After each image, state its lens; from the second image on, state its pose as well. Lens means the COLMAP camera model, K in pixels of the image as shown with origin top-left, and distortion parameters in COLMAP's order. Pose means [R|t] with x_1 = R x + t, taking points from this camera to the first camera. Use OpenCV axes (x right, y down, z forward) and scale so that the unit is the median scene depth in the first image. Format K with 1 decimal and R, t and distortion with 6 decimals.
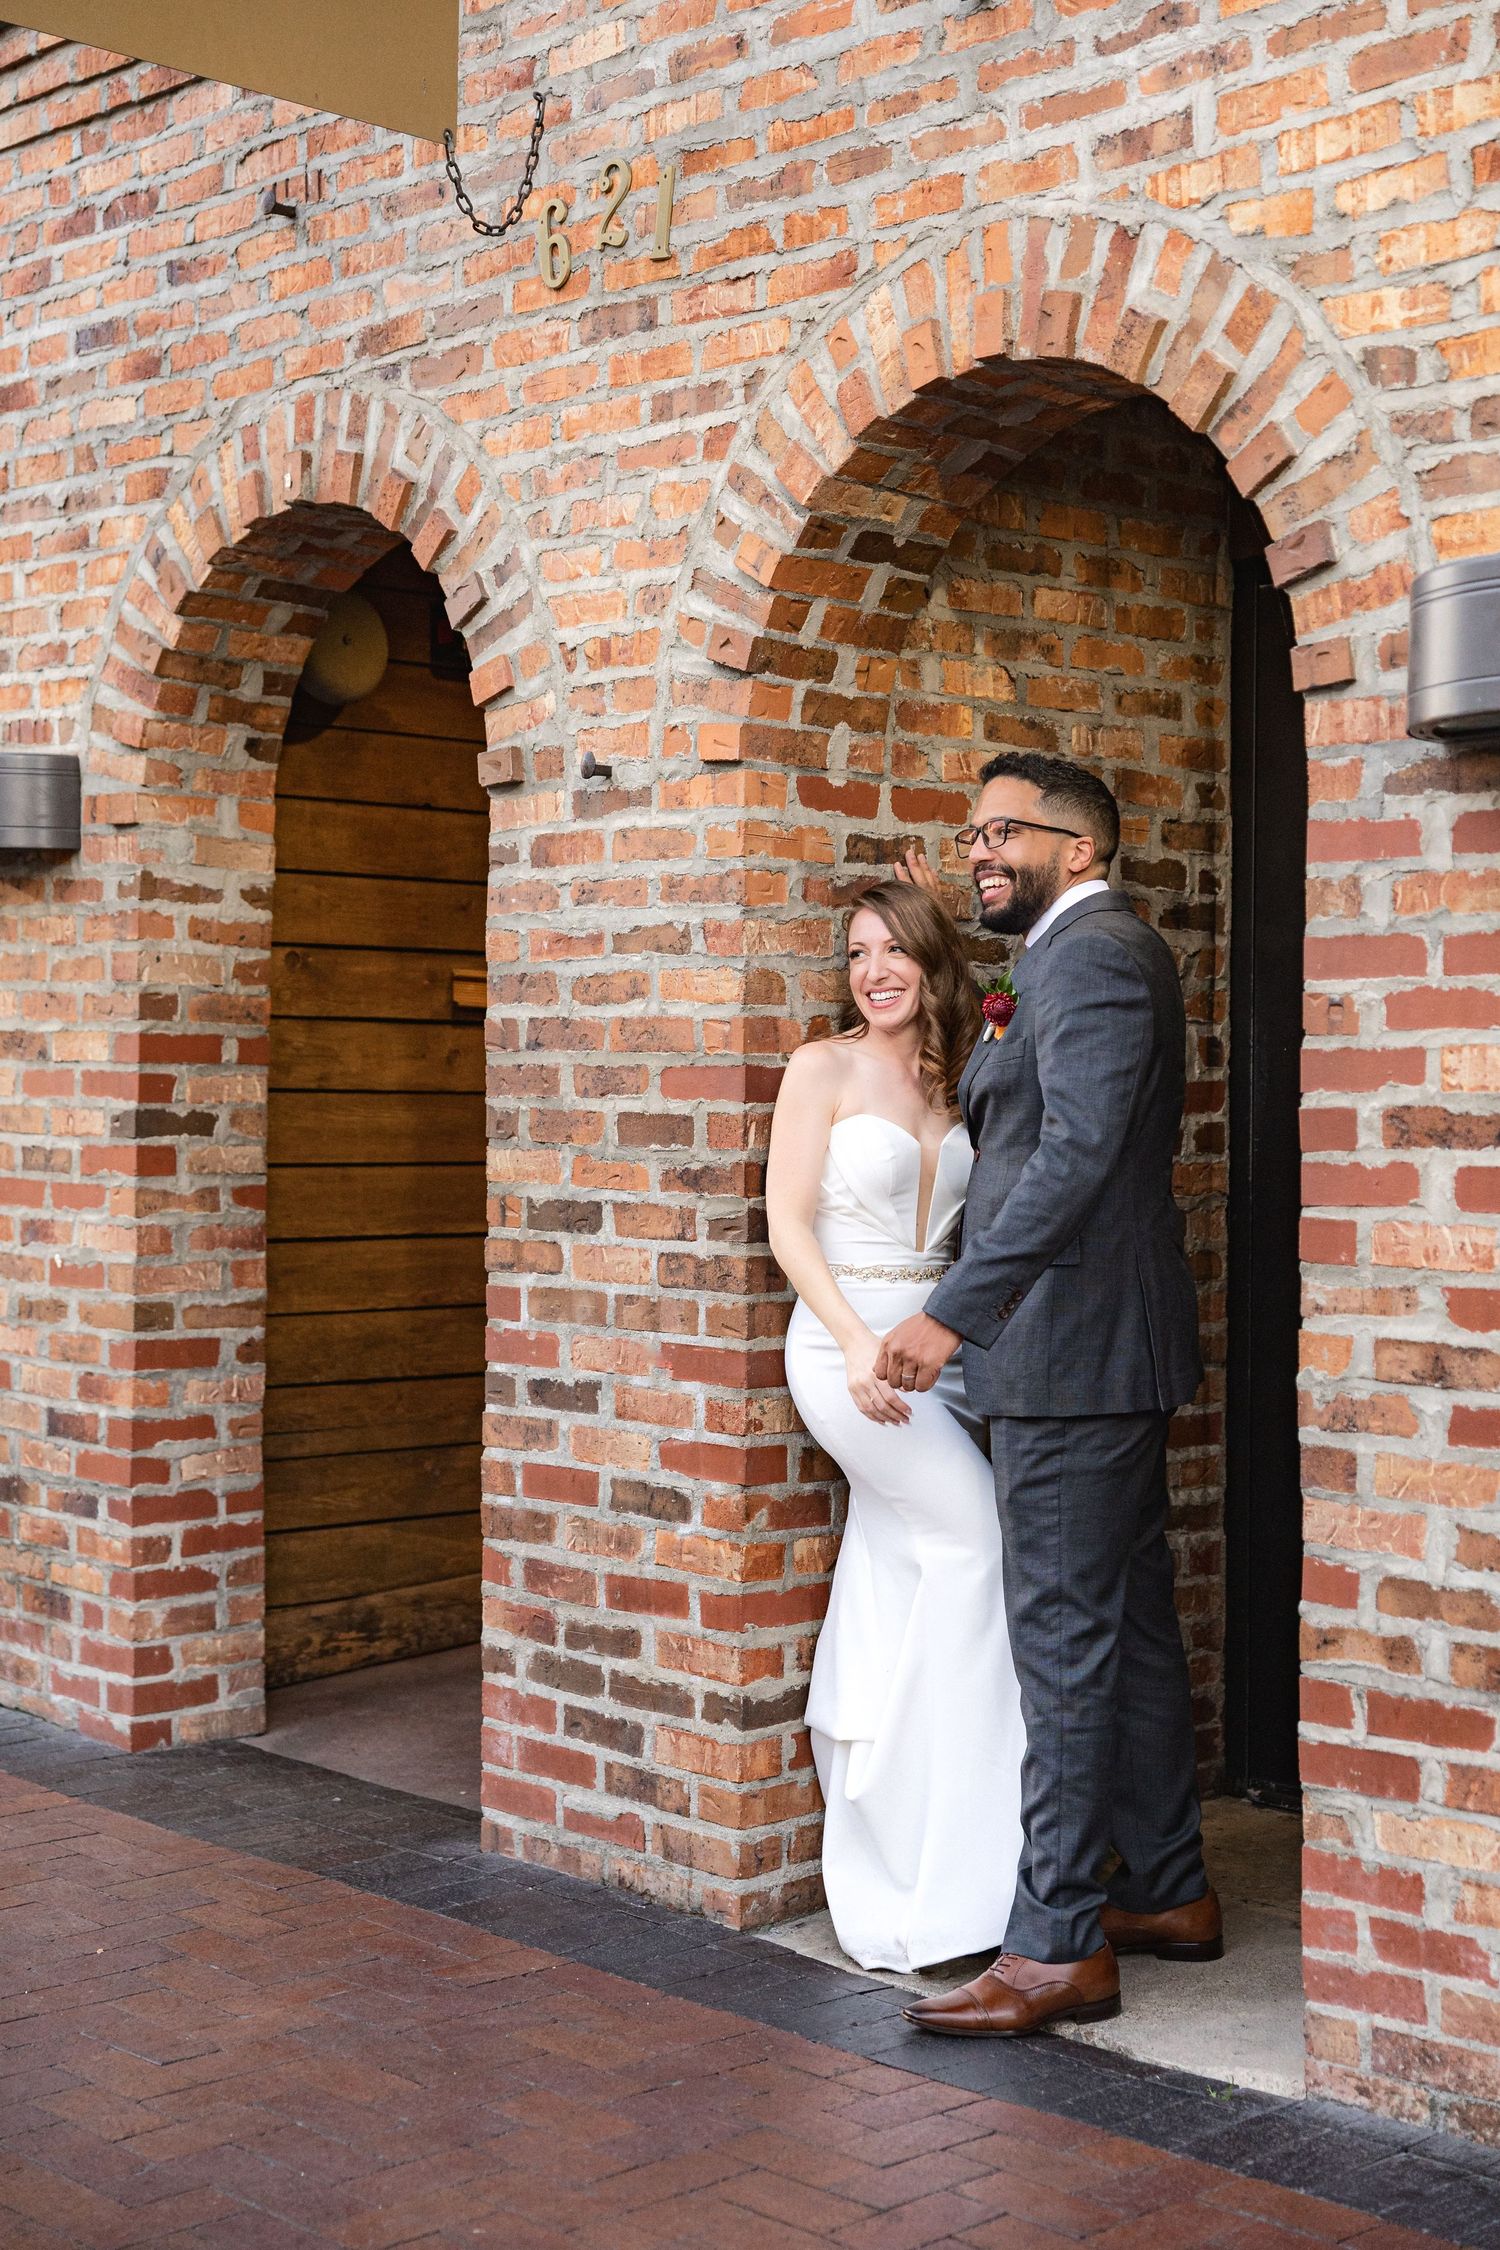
lens RADIAL K [[3237.7, 0, 743.9], [0, 3237.7, 1071.0], [0, 0, 1]] dist [0.000654, 0.000000]
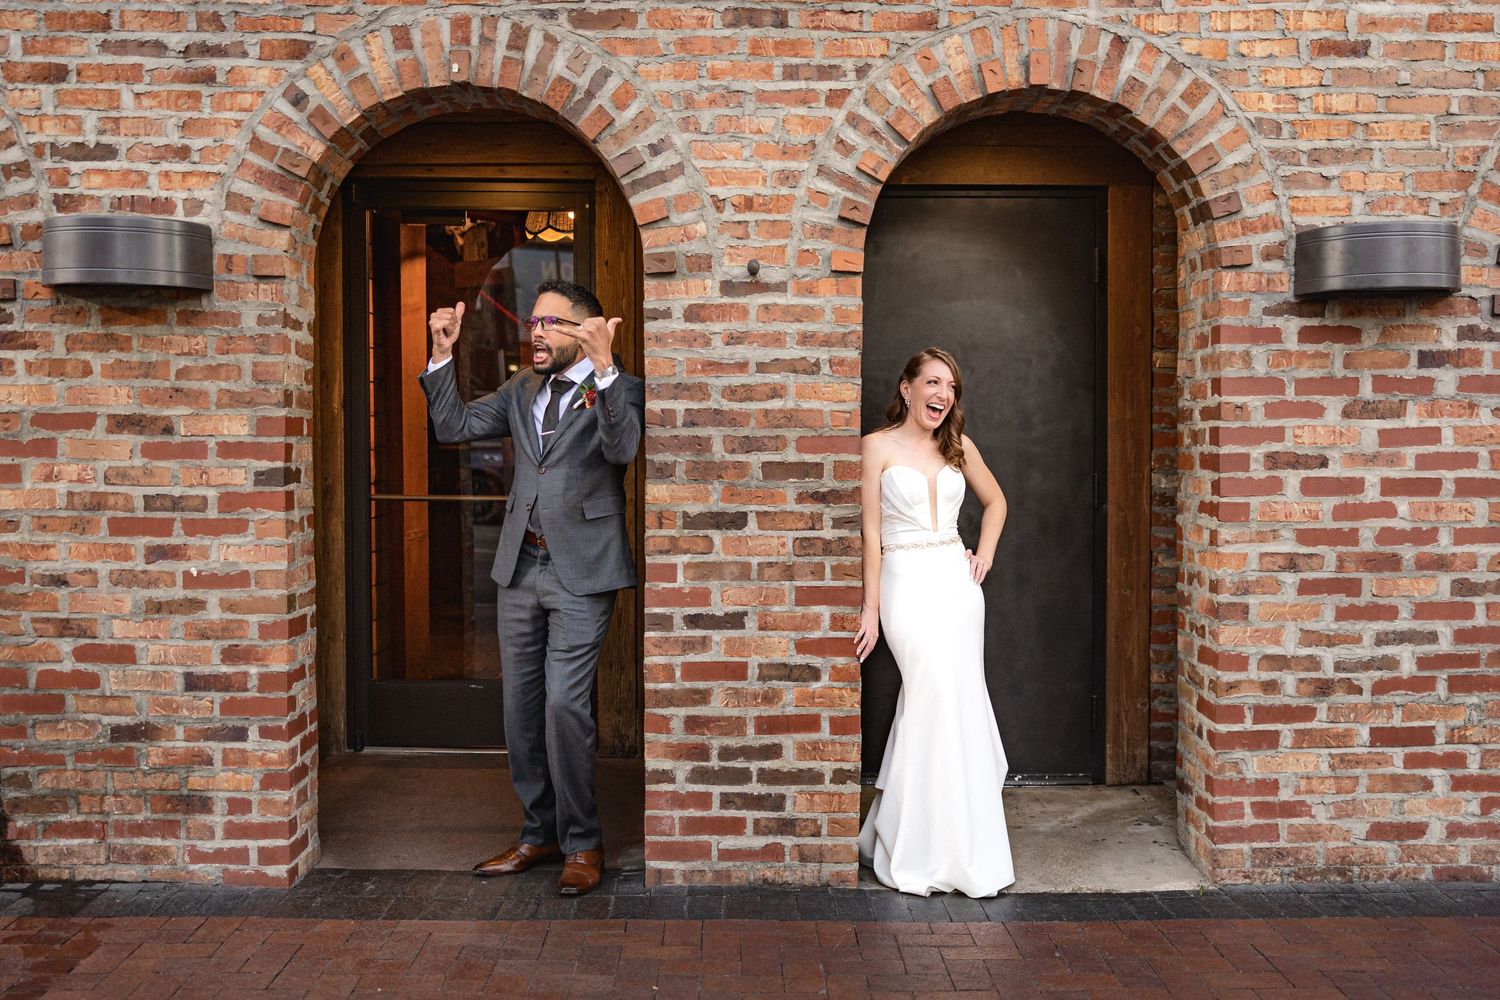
lens RADIAL K [[1585.2, 0, 752.7], [0, 1585.2, 498.6], [0, 0, 1]] dist [-0.029388, 0.000000]
pose [[0.670858, -0.040341, 0.740488, -0.699774], [0.004500, 0.998722, 0.050333, -0.011241], [-0.741572, -0.030434, 0.670182, 0.411964]]
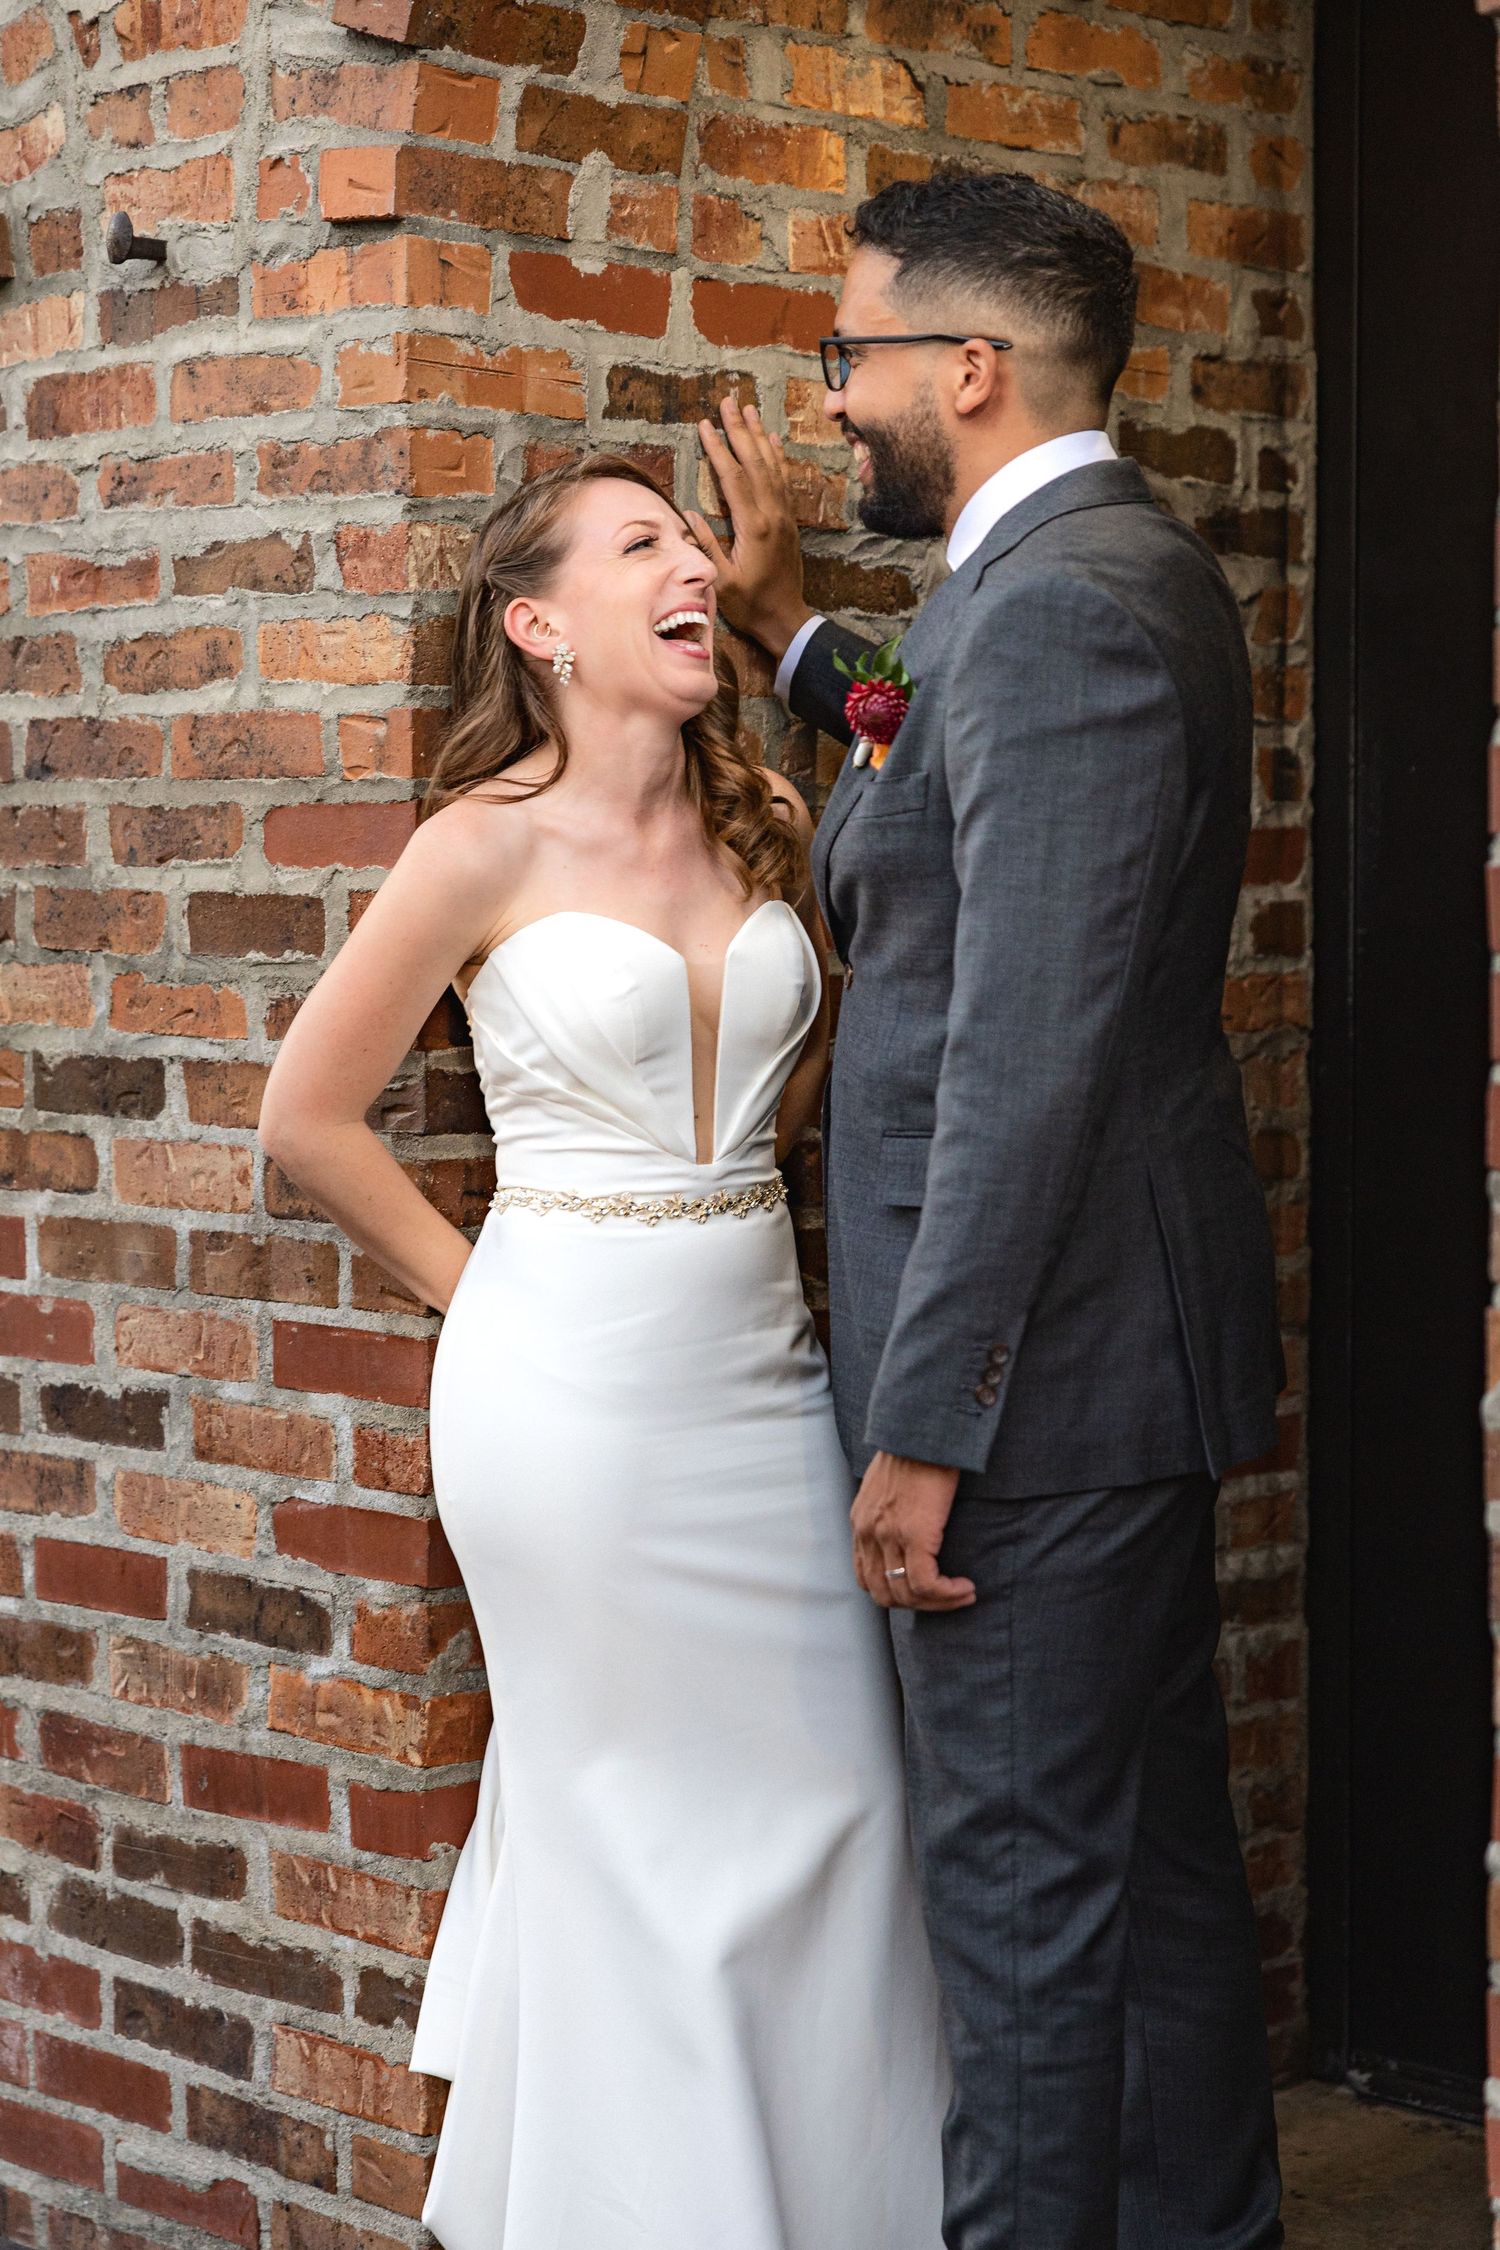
lens RADIAL K [[4429.4, 0, 744.8], [0, 4429.4, 1115.0], [0, 0, 1]] dist [0.006412, 0.000000]
pose [[0.999339, -0.011982, 0.034336, 0.027580], [0.009900, 0.998139, 0.060170, 0.006335], [-0.034993, -0.059790, 0.997597, 0.263324]]
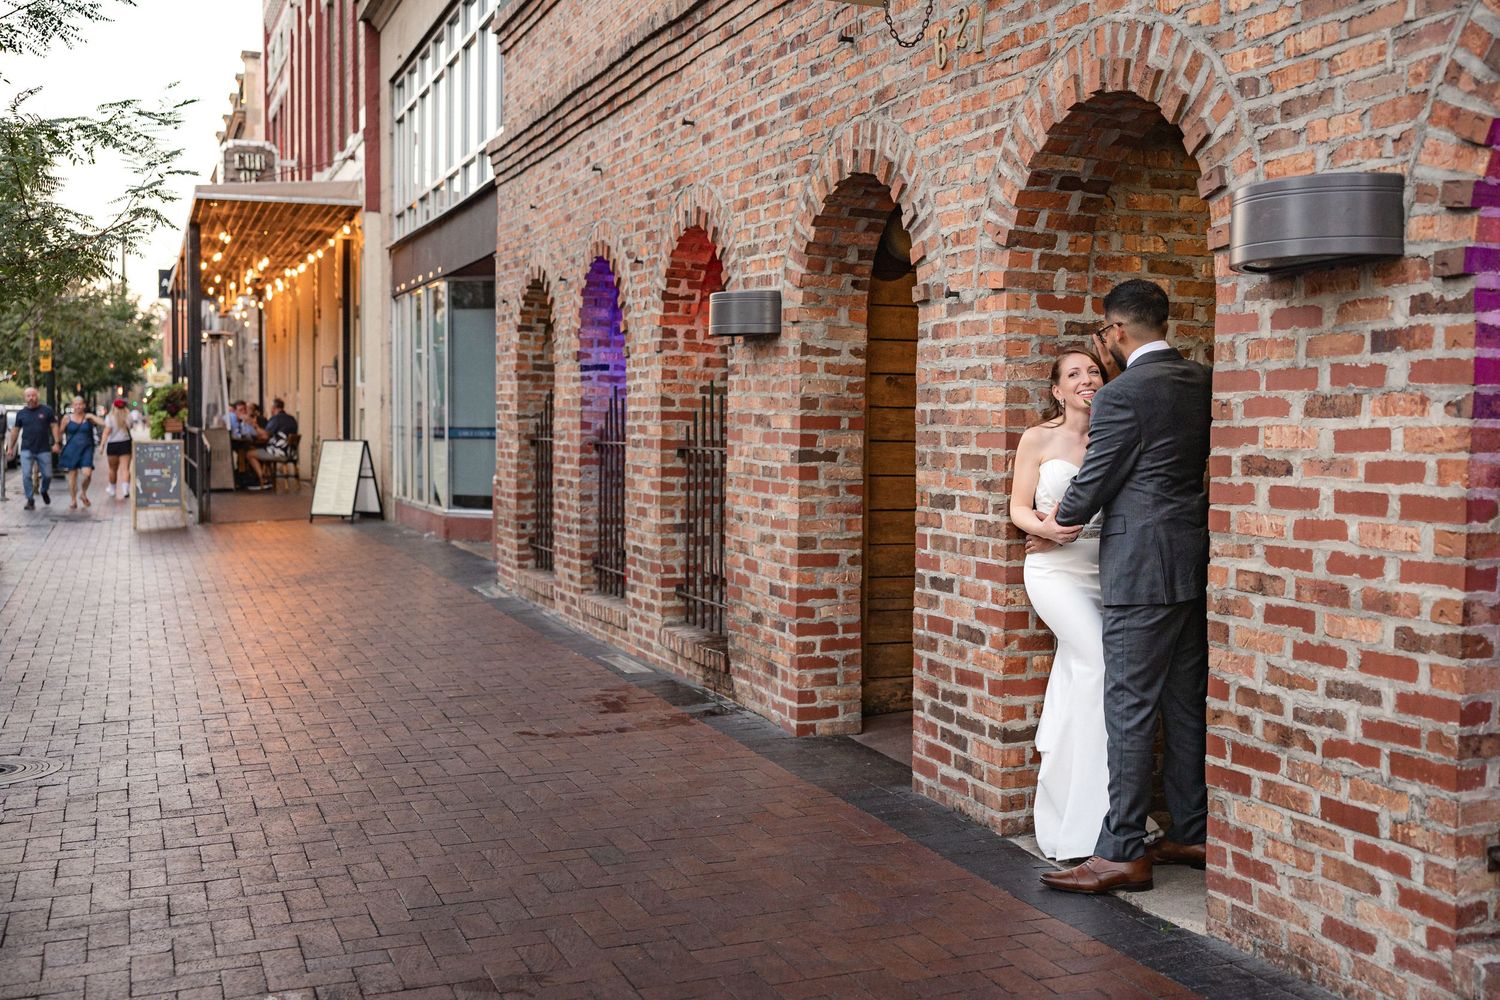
lens RADIAL K [[1585.2, 0, 742.7], [0, 1585.2, 480.6], [0, 0, 1]] dist [-0.029388, 0.000000]
pose [[0.925247, 0.014105, -0.379104, 0.226180], [-0.001041, 0.999399, 0.034642, -0.005673], [0.379365, -0.031658, 0.924706, -0.026258]]
